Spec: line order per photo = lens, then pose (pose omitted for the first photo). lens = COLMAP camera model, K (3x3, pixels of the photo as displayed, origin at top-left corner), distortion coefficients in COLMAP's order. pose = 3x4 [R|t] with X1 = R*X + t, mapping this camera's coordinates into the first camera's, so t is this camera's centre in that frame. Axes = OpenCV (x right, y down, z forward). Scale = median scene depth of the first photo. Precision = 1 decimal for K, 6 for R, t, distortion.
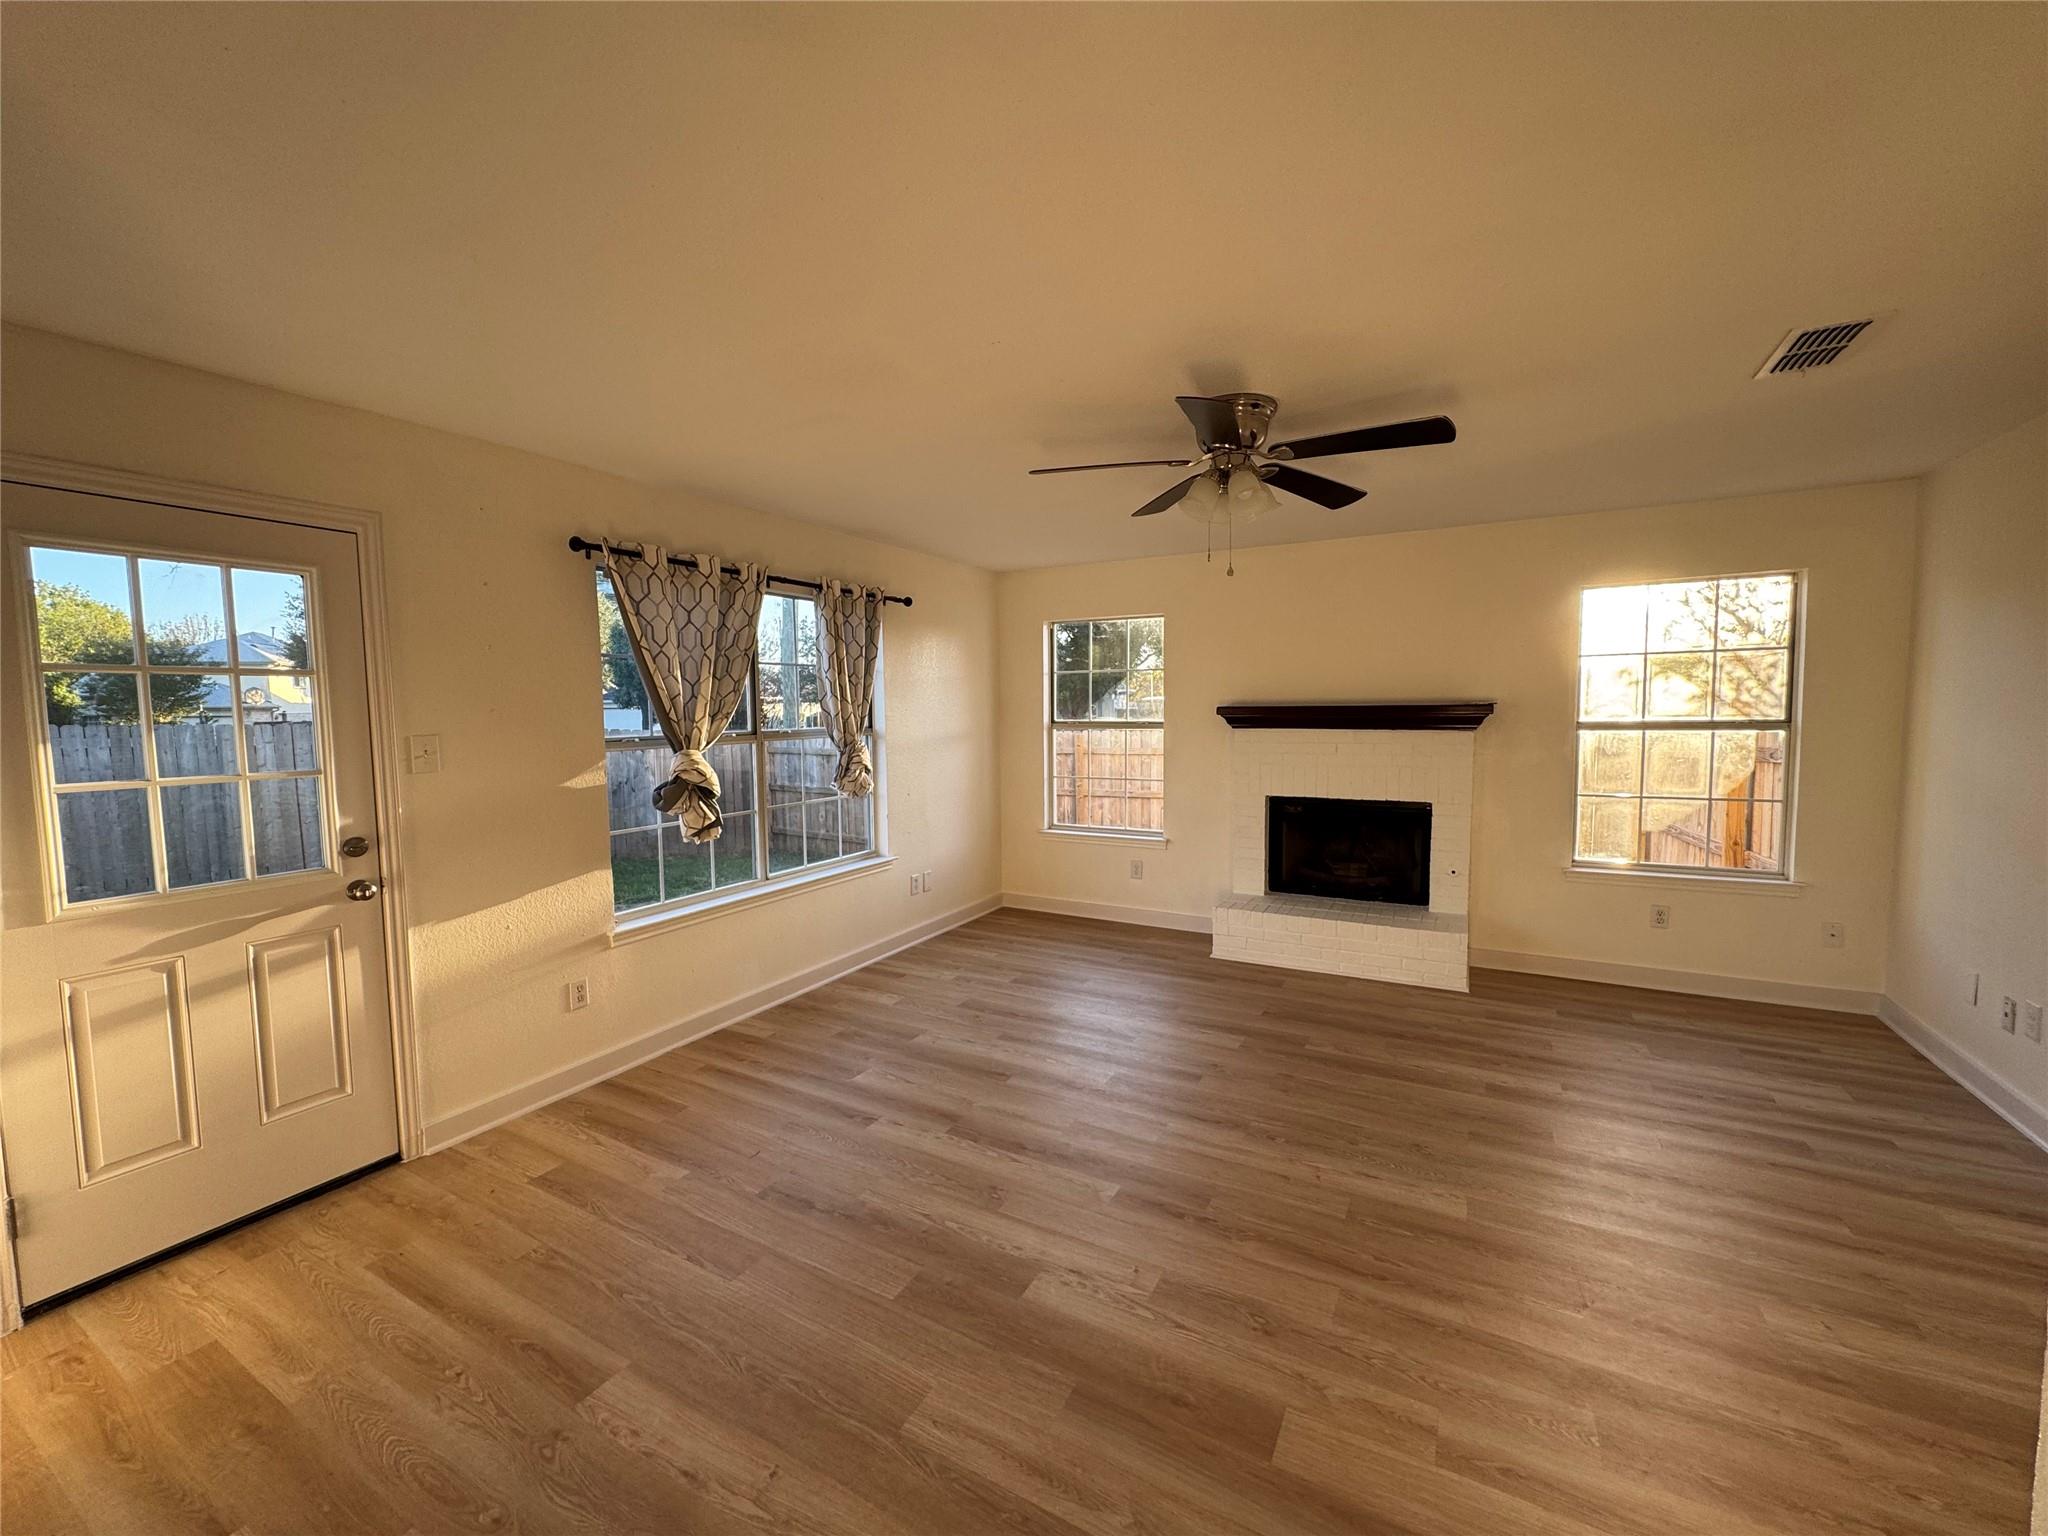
lens RADIAL K [[813.6, 0, 1020.6], [0, 813.6, 779.1], [0, 0, 1]] dist [-0.002022, 0.000354]
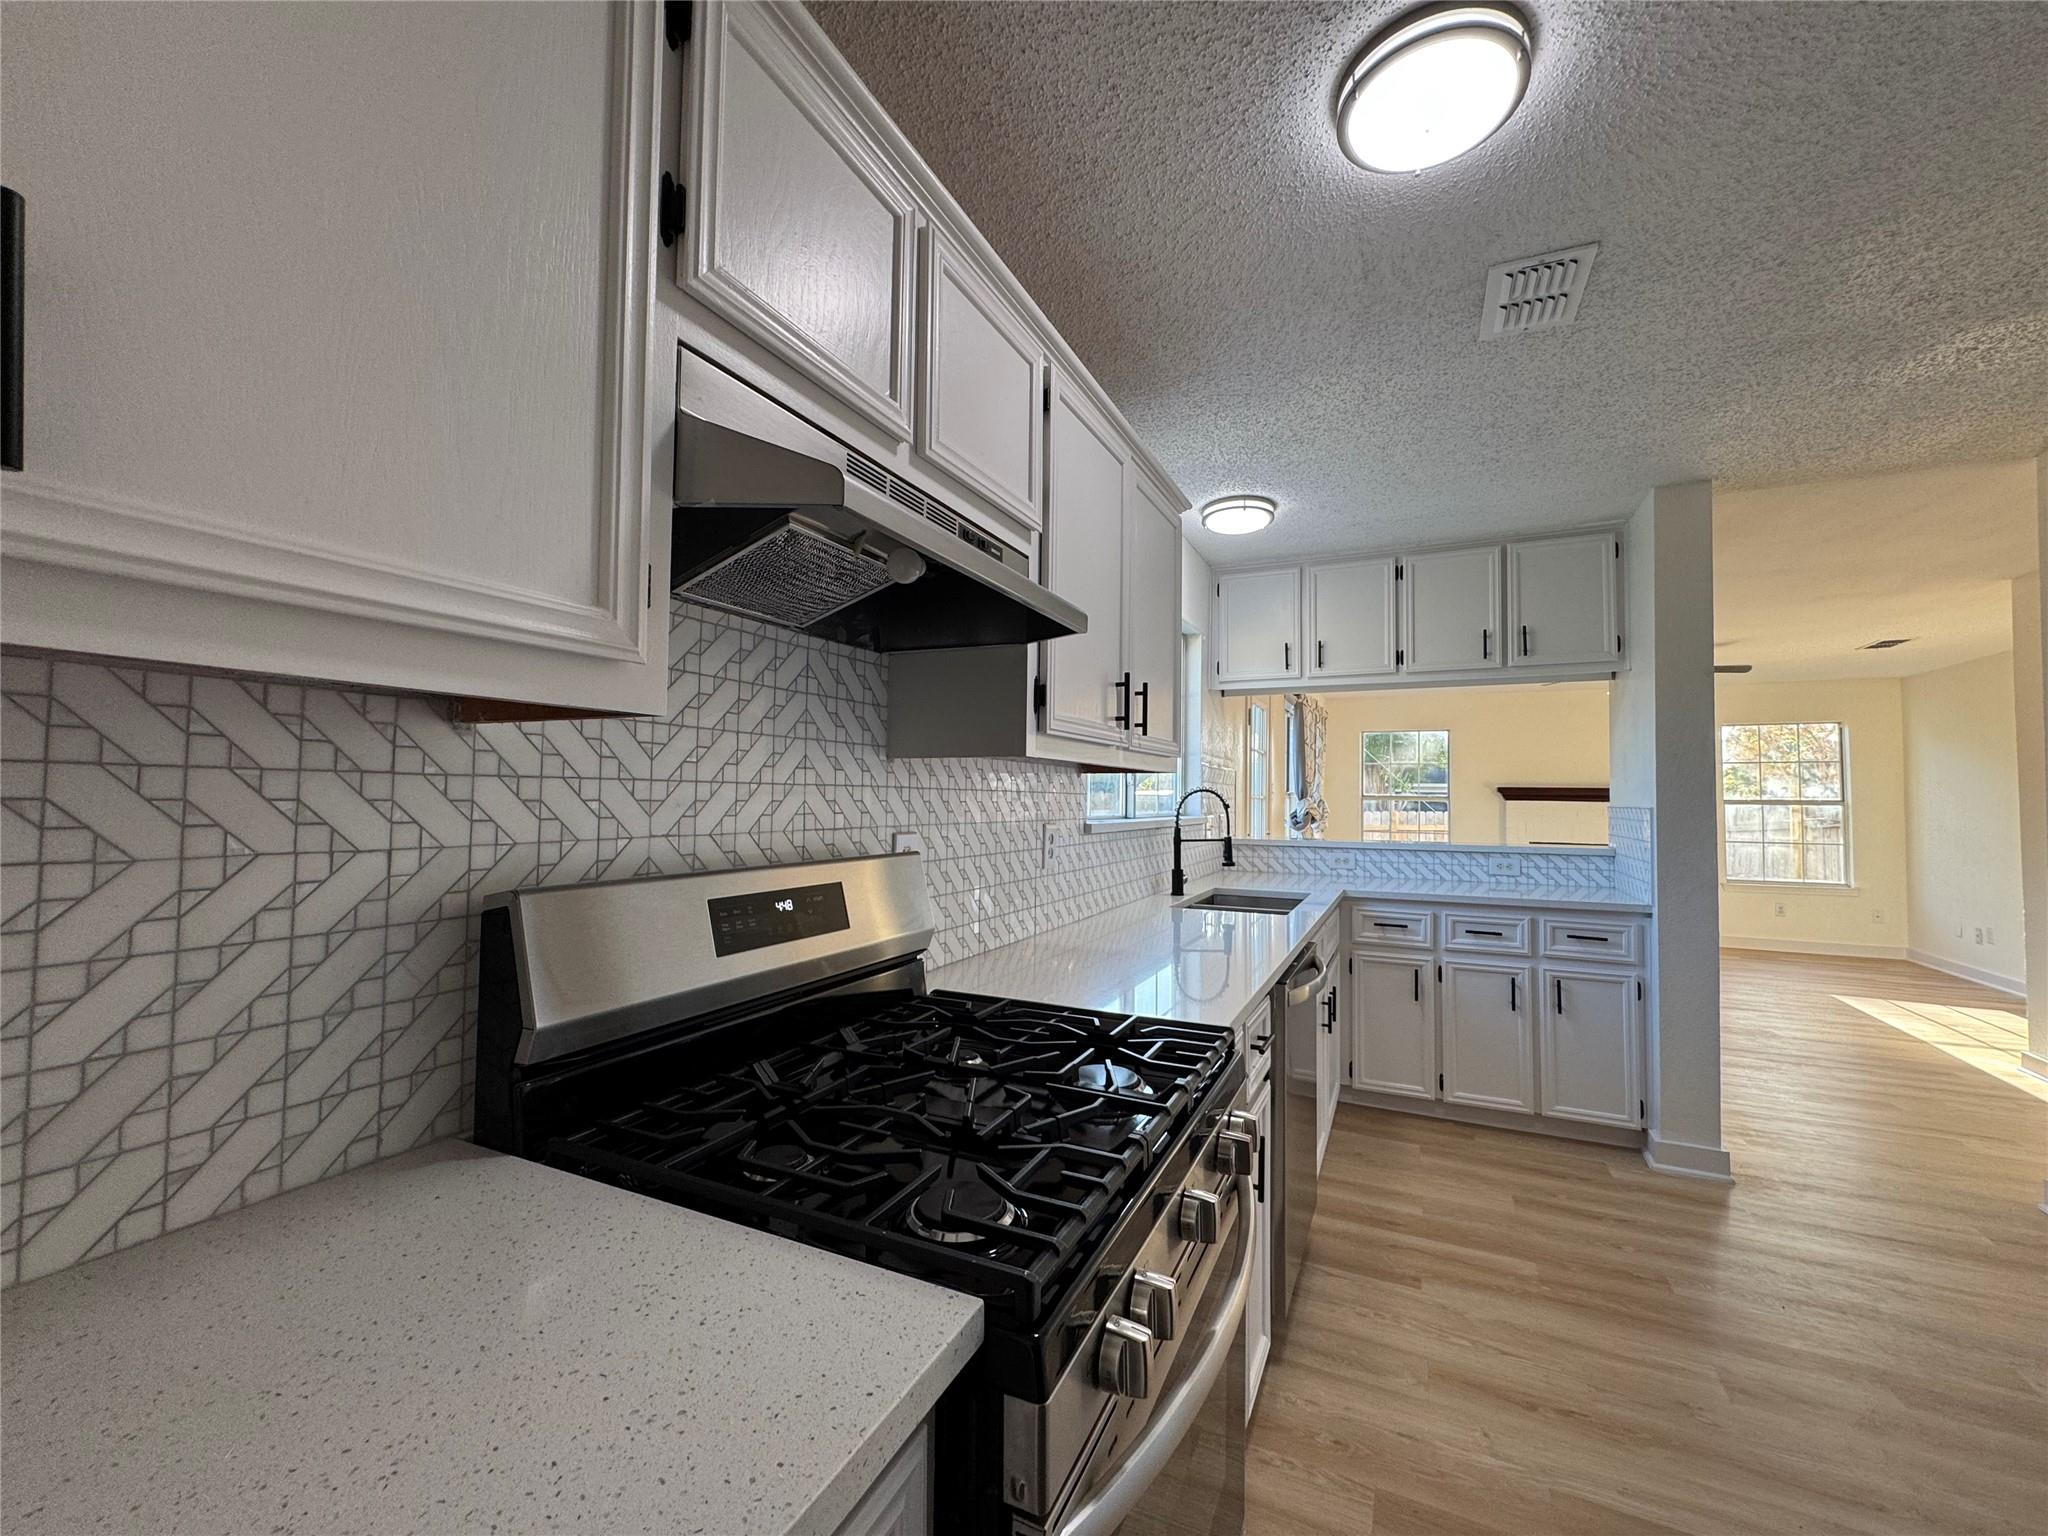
lens RADIAL K [[813.6, 0, 1022.4], [0, 813.6, 769.8], [0, 0, 1]] dist [-0.002022, 0.000354]
pose [[0.997763, 0.029917, 0.059788, -1.061761], [-0.022212, 0.991830, -0.125616, 0.136123], [-0.063057, 0.124007, 0.990276, -0.748231]]
